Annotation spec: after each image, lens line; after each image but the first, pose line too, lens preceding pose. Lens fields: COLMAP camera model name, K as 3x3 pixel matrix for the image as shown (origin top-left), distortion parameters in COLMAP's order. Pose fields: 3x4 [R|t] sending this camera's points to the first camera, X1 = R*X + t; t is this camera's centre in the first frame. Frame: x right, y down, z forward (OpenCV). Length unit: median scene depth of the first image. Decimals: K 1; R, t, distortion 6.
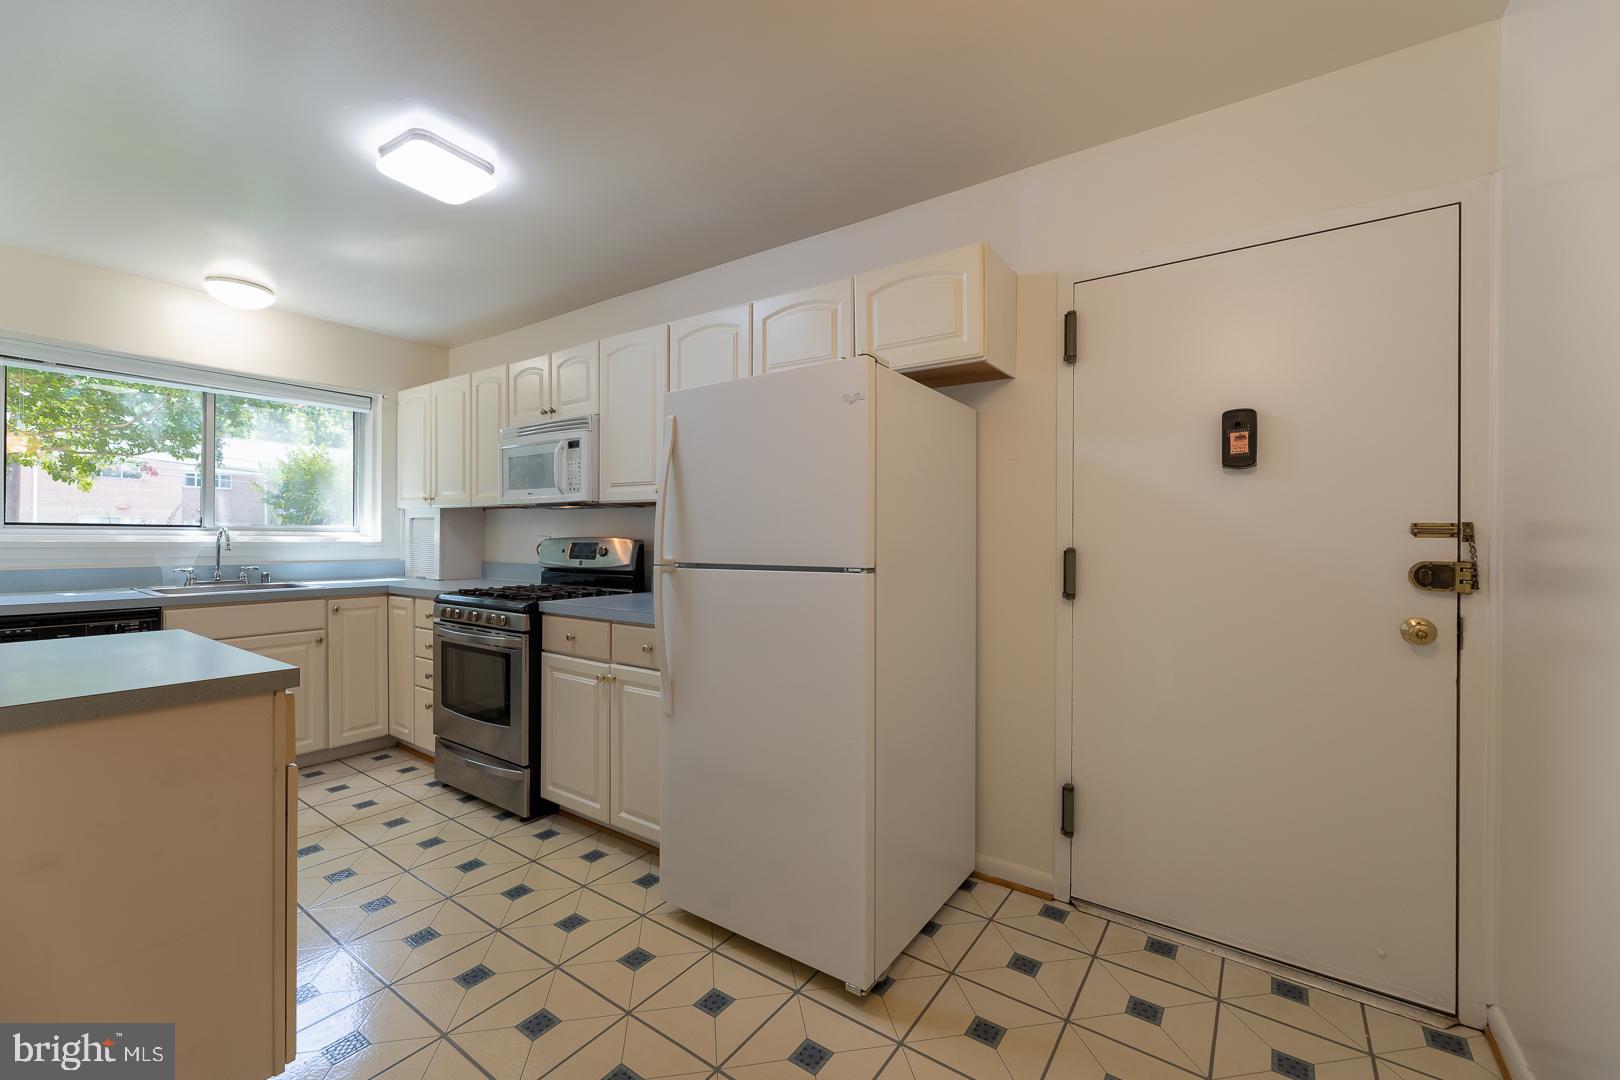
lens RADIAL K [[747.1, 0, 810.0], [0, 747.1, 540.0], [0, 0, 1]] dist [0.031903, 0.000029]
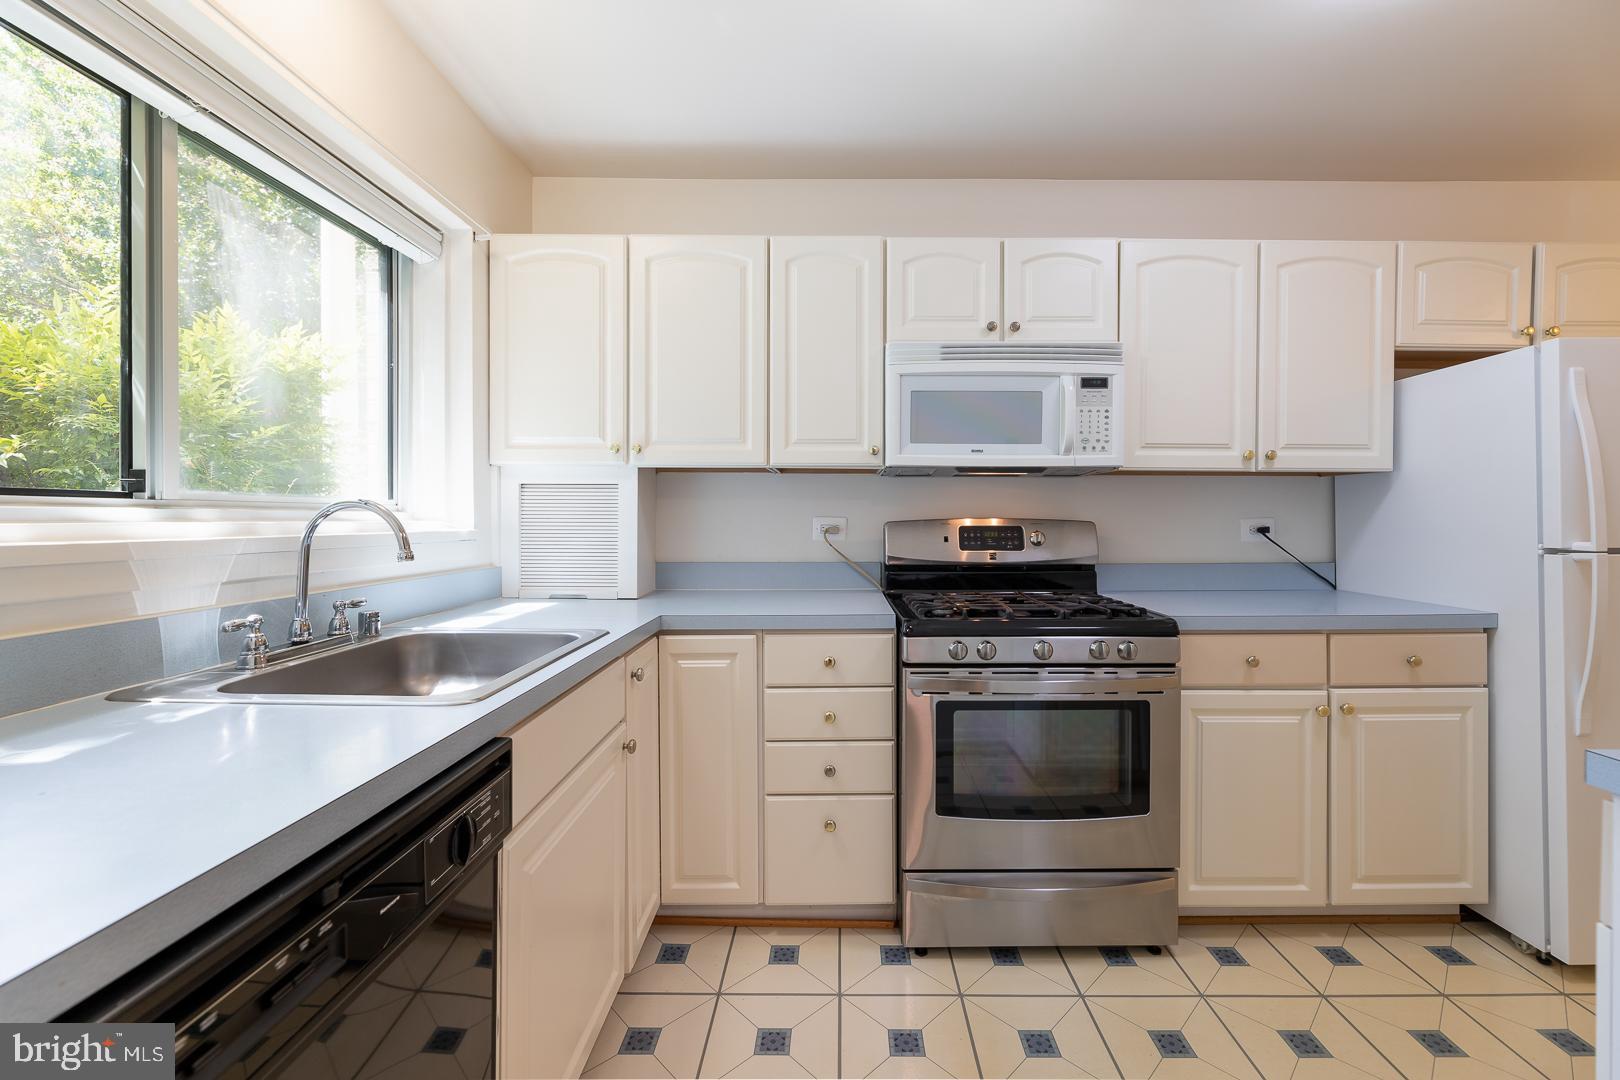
lens RADIAL K [[675.7, 0, 840.1], [0, 675.7, 530.9], [0, 0, 1]] dist [-0.000304, -0.000008]
pose [[0.768306, -0.010929, 0.639989, -0.861847], [0.005304, 0.999929, 0.010708, 0.000030], [-0.640061, -0.004832, 0.768309, 0.652165]]
